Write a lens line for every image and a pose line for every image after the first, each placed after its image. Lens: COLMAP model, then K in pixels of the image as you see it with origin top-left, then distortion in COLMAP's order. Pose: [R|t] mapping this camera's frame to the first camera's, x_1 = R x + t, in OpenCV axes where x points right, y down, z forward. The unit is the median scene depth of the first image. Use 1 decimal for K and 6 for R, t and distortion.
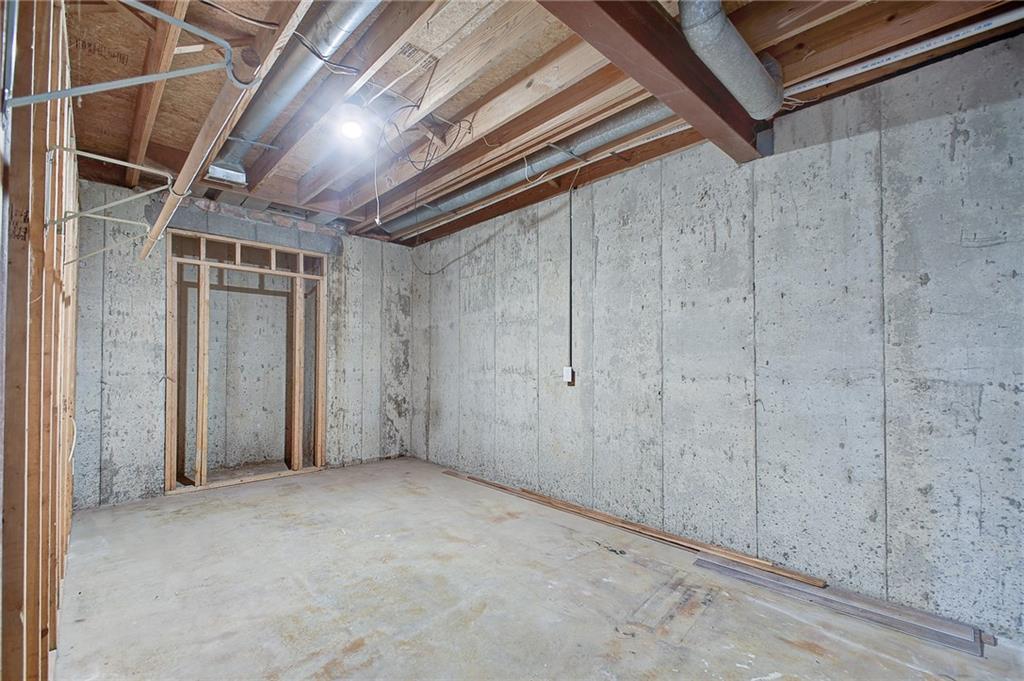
lens RADIAL K [[445.5, 0, 510.1], [0, 445.5, 345.2], [0, 0, 1]] dist [0.018525, -0.012291]
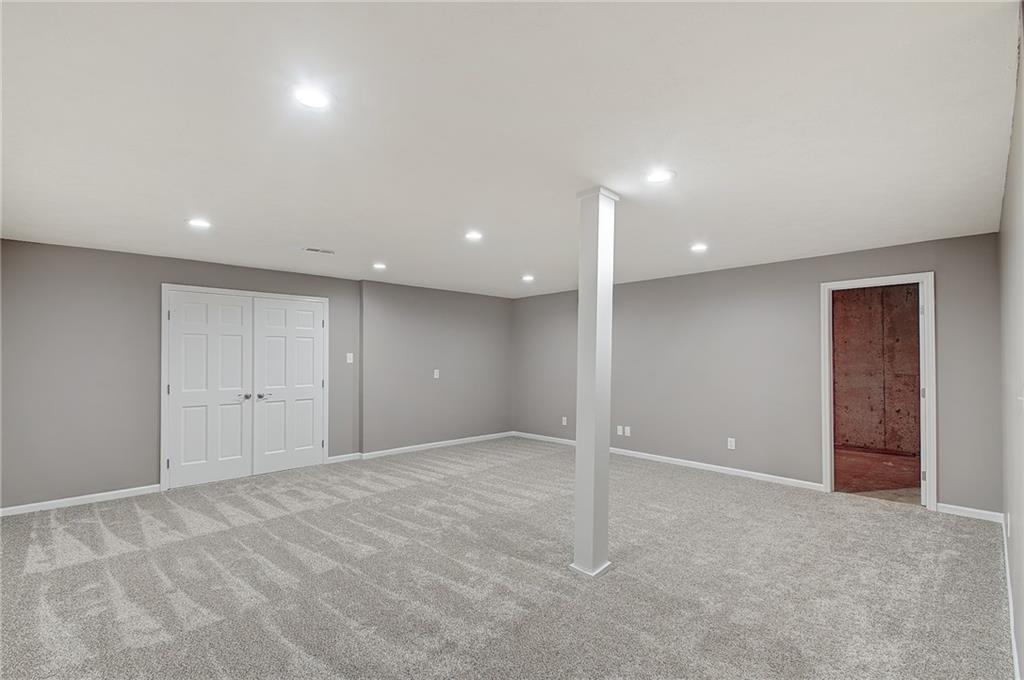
lens RADIAL K [[445.5, 0, 513.8], [0, 445.5, 346.6], [0, 0, 1]] dist [0.018525, -0.012291]
pose [[0.999997, 0.002128, 0.001565, -1.554007], [-0.002125, 0.999995, -0.002221, -0.088452], [-0.001569, 0.002218, 0.999996, -1.883441]]
